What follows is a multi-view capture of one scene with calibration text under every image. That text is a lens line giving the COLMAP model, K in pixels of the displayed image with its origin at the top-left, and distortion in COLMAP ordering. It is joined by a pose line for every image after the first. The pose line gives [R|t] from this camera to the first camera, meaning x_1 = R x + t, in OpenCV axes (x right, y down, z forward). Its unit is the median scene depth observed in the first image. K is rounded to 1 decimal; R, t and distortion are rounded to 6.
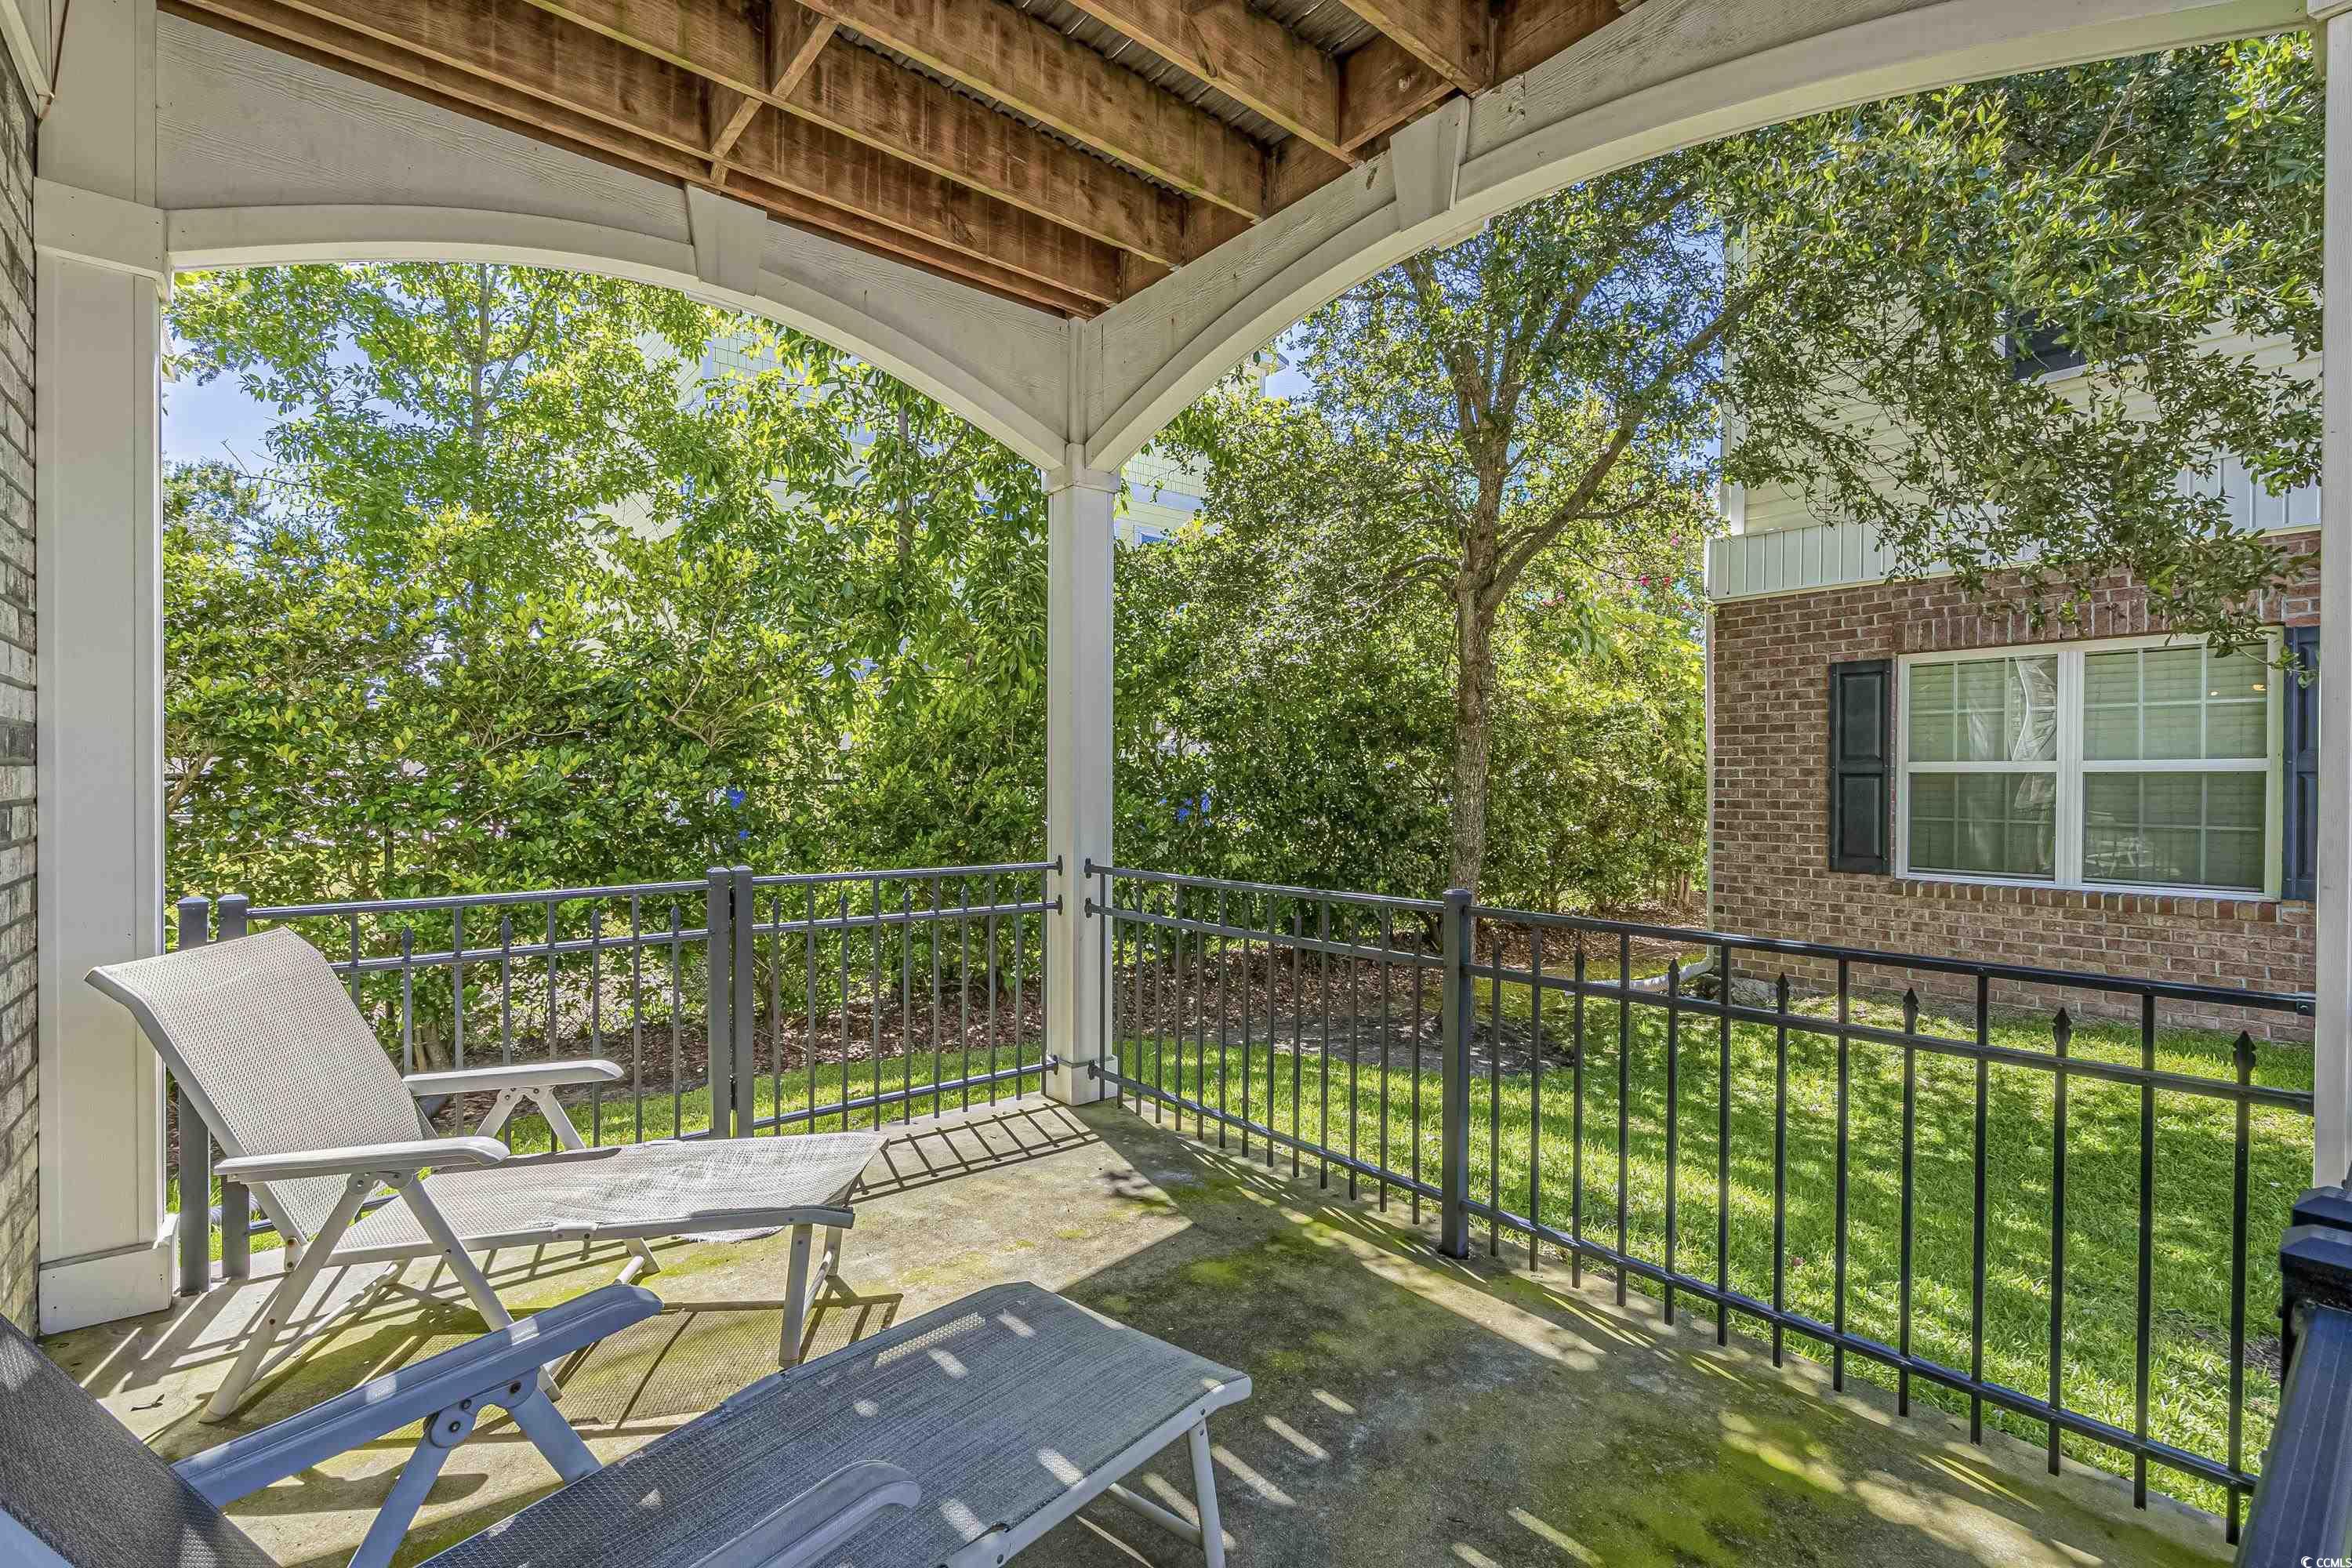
lens RADIAL K [[1072.1, 0, 1179.5], [0, 1072.1, 787.3], [0, 0, 1]] dist [-0.002874, 0.000079]
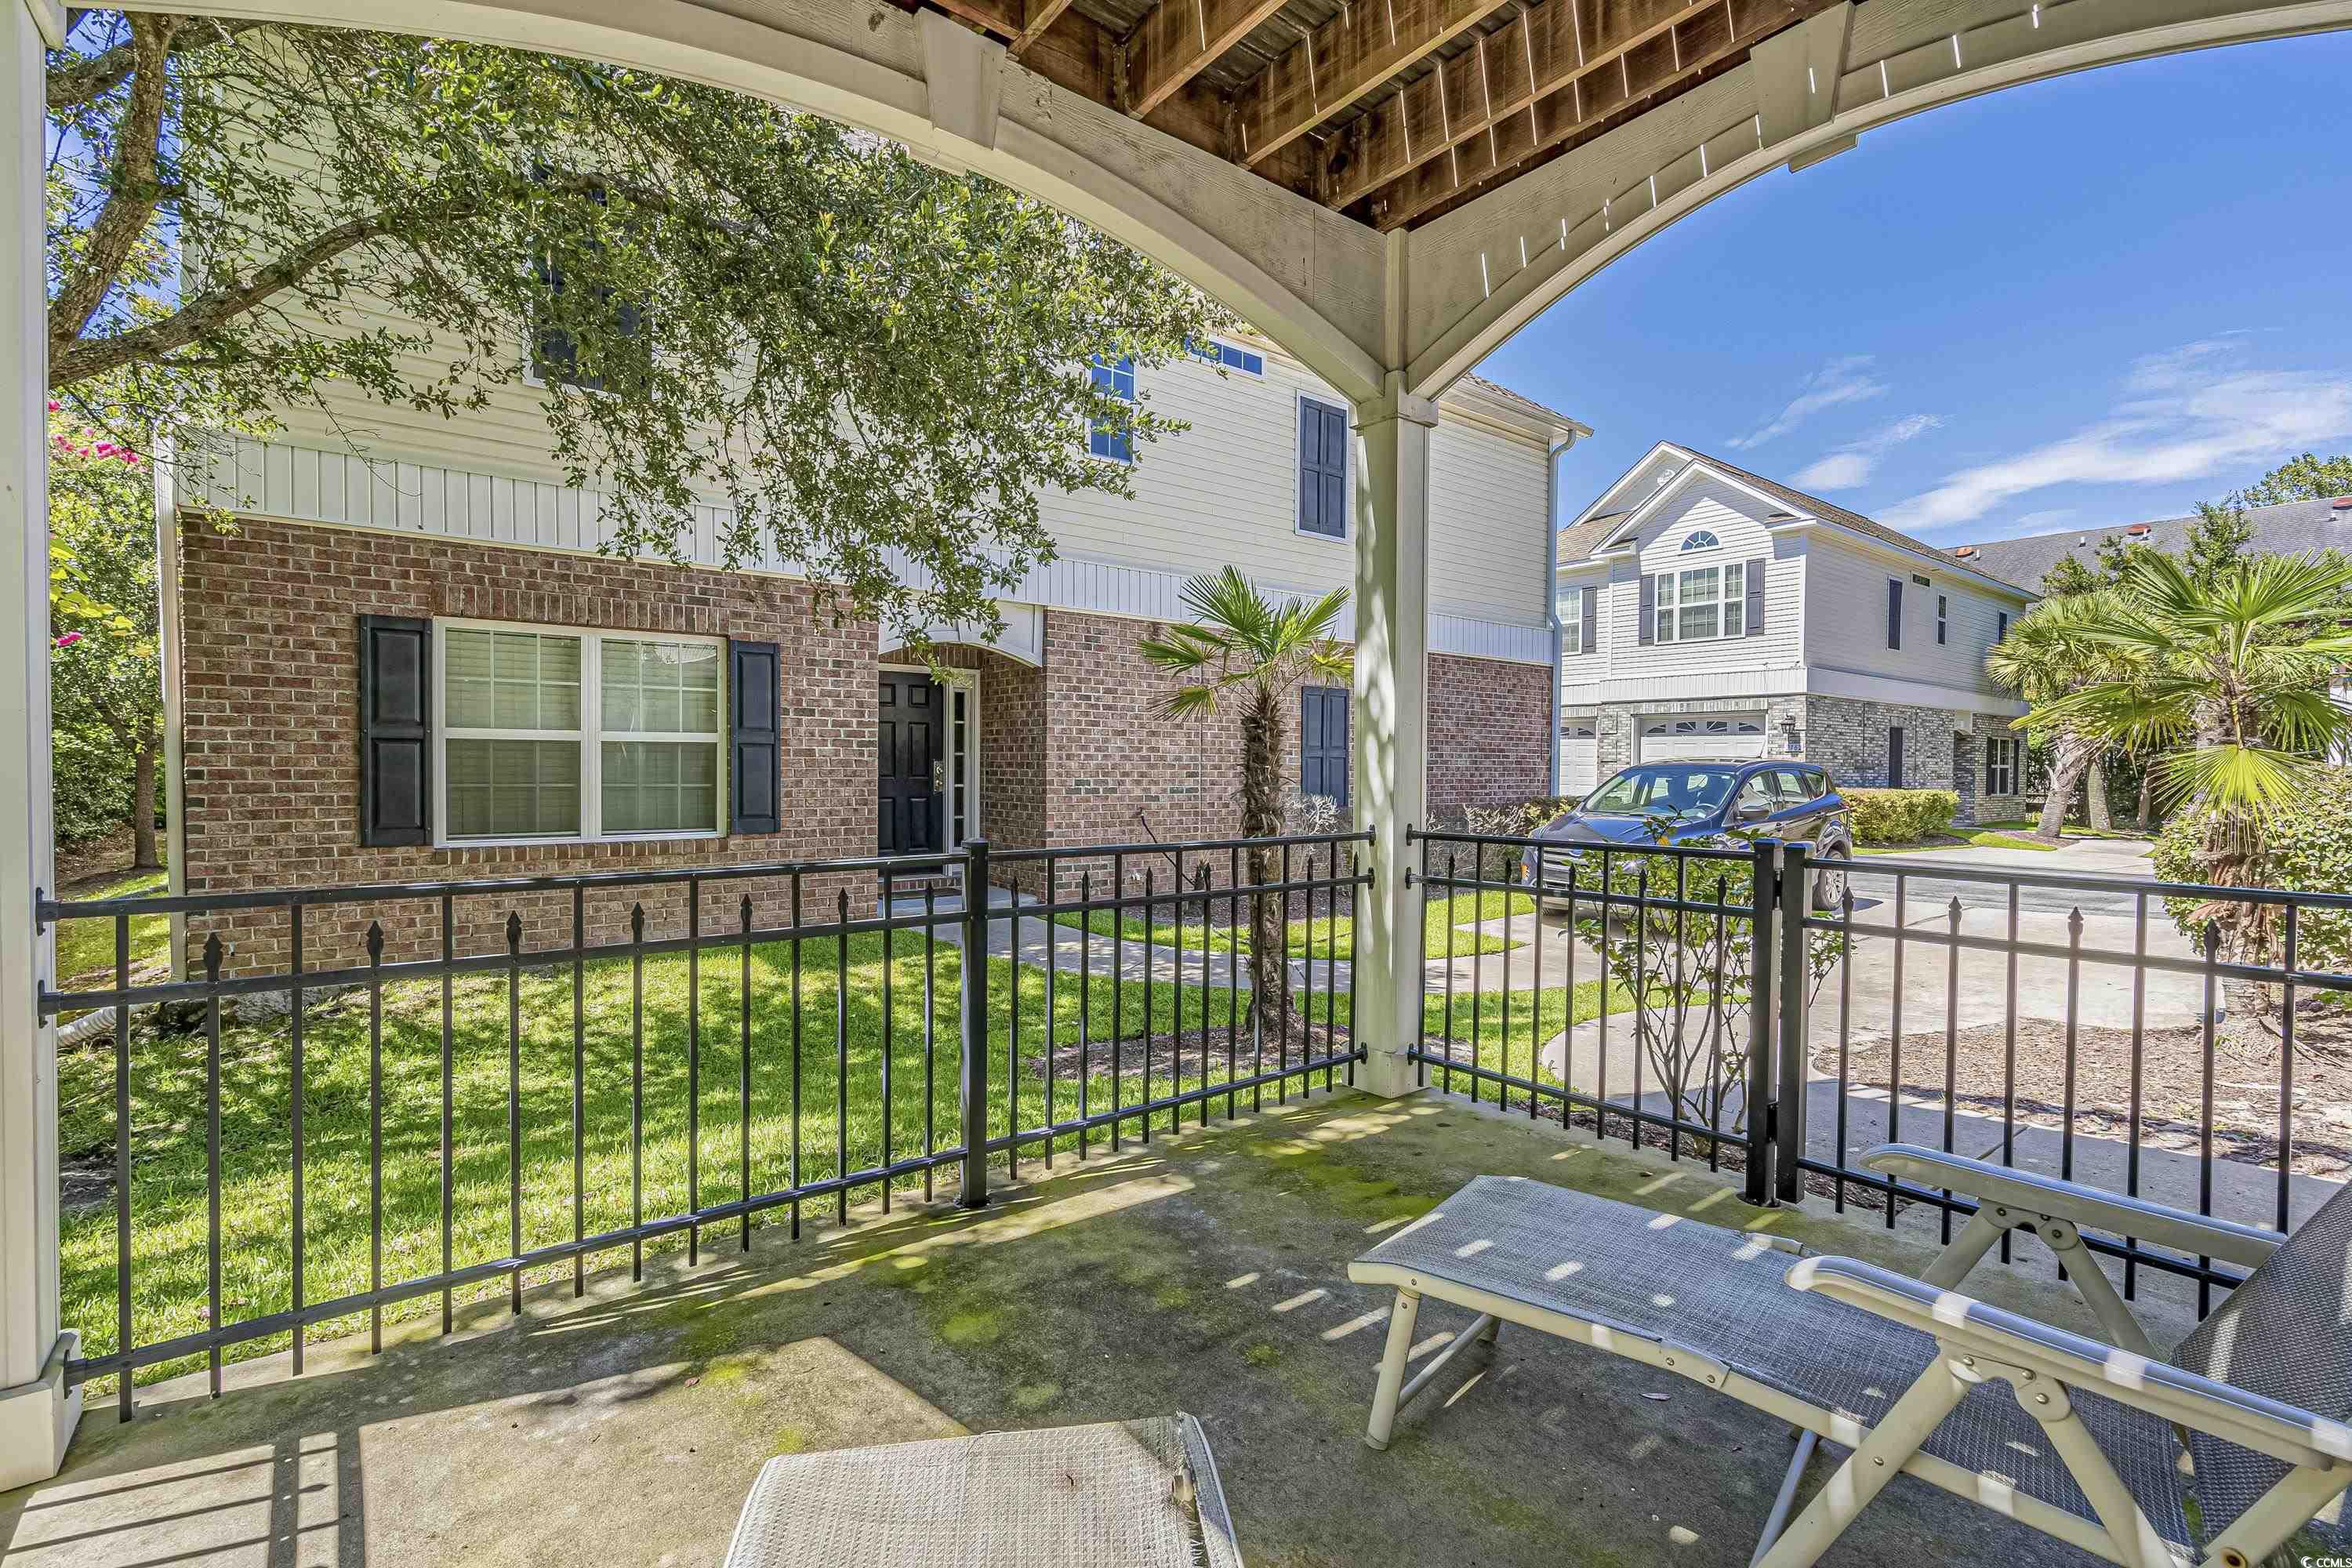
lens RADIAL K [[1072.1, 0, 1189.5], [0, 1072.1, 784.4], [0, 0, 1]] dist [-0.002874, 0.000079]
pose [[0.012405, -0.019125, 0.999740, -0.287188], [0.002497, 0.999815, 0.019095, 0.011109], [-0.999920, 0.002259, 0.012451, 0.310992]]
